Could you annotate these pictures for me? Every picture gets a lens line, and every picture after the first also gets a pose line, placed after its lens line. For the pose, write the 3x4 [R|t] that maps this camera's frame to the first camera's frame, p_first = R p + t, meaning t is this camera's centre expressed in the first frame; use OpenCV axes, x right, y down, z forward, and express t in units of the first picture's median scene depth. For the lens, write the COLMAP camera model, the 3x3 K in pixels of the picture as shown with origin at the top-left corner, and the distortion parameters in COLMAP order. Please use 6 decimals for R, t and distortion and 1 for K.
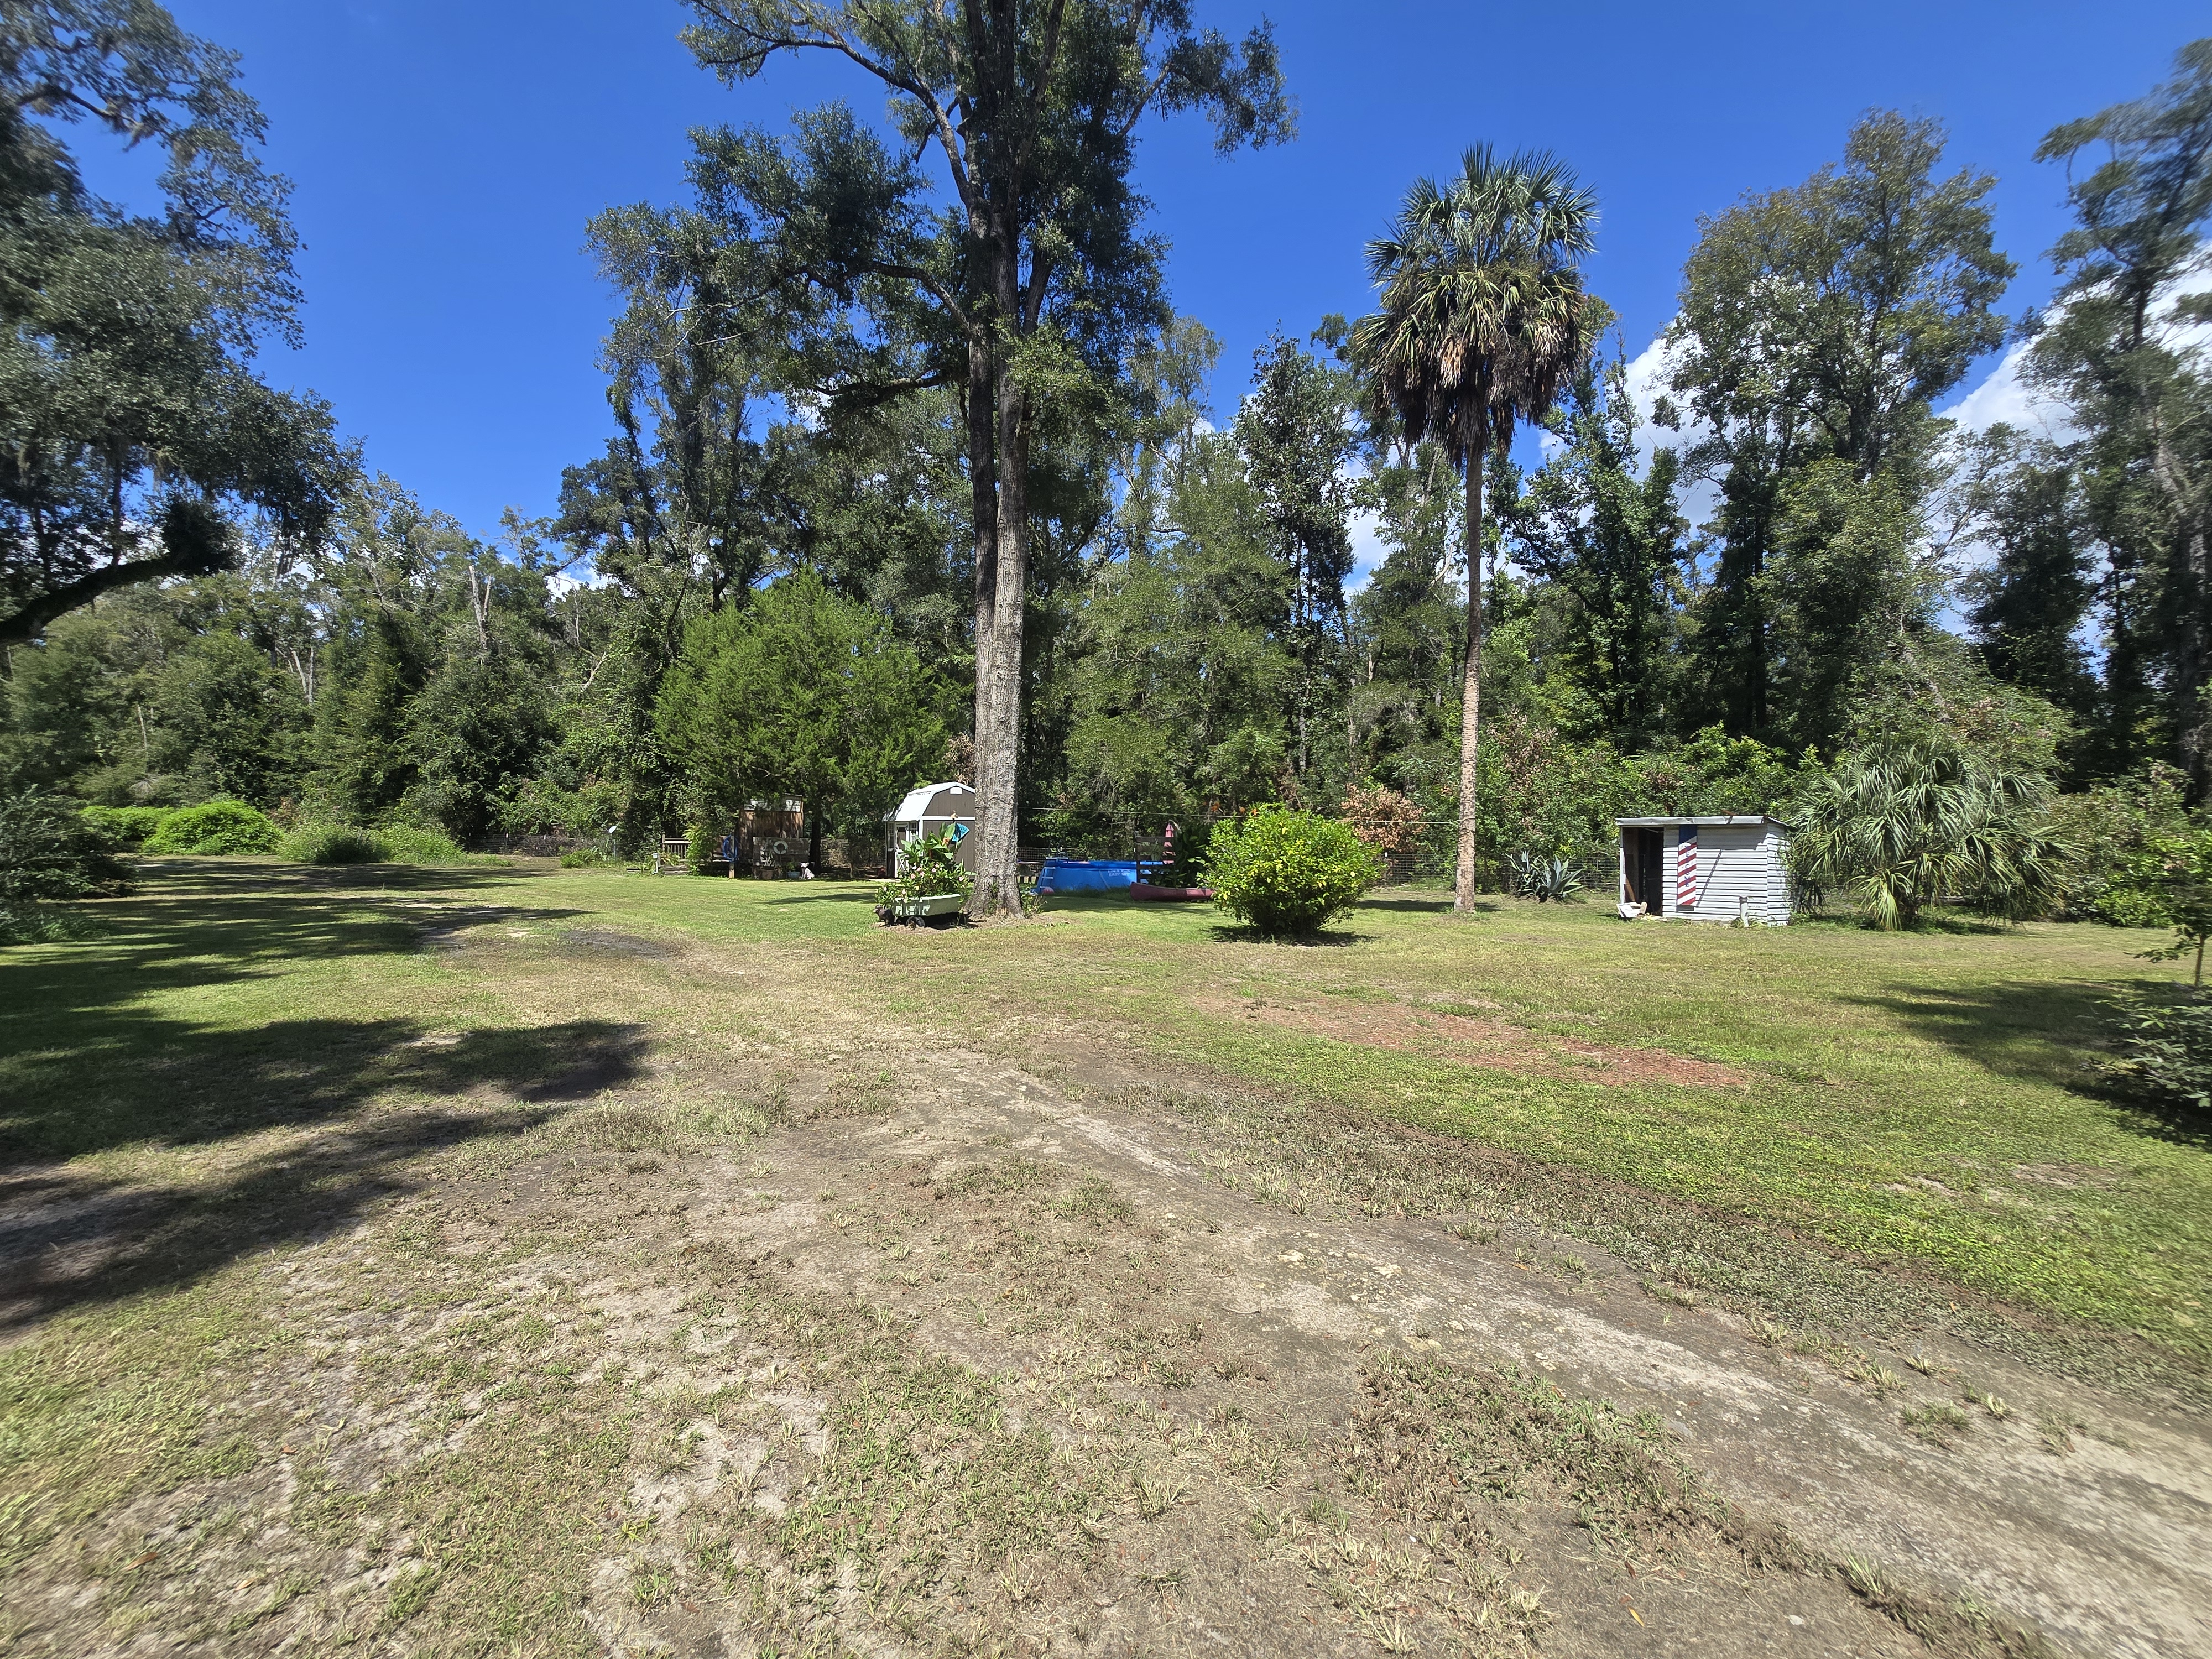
lens RADIAL K [[902.9, 0, 1097.6], [0, 902.9, 834.2], [0, 0, 1]] dist [-0.001656, 0.000266]
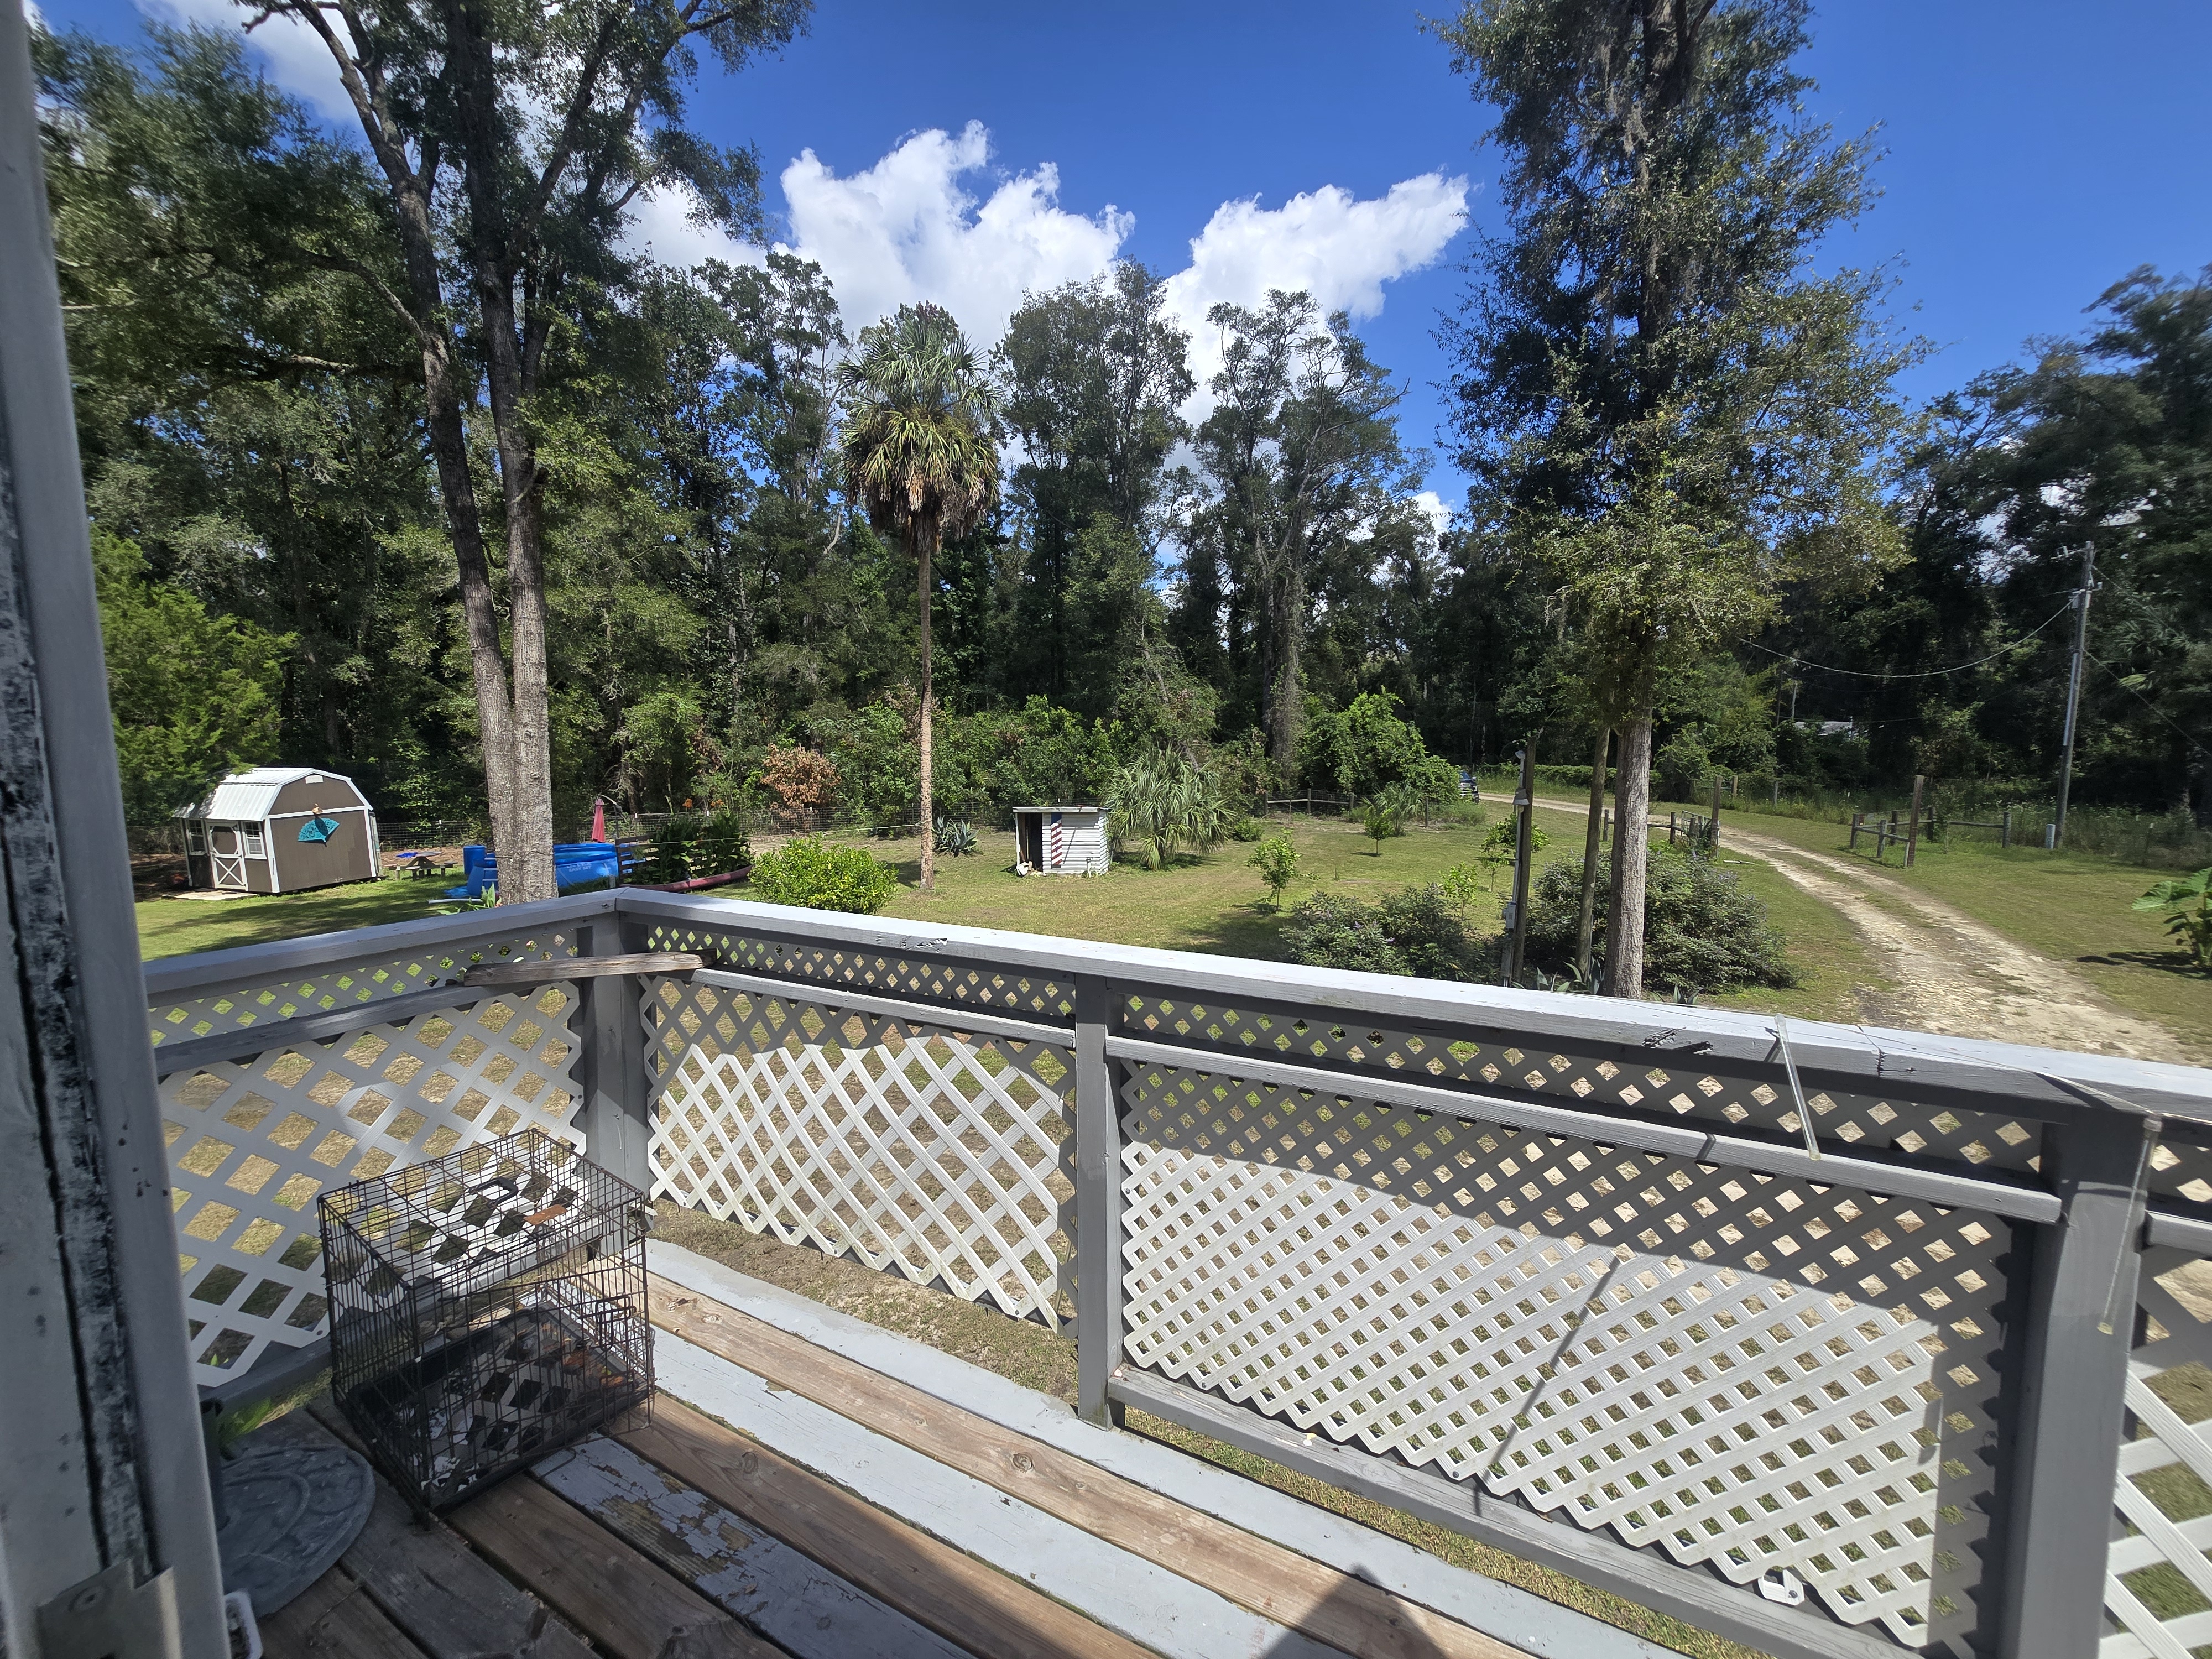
lens RADIAL K [[902.9, 0, 1097.6], [0, 902.9, 834.2], [0, 0, 1]] dist [-0.001656, 0.000266]
pose [[0.761197, -0.100324, 0.640714, -0.199655], [0.019075, 0.990998, 0.132510, -0.130499], [-0.648240, -0.088644, 0.756258, -0.142456]]
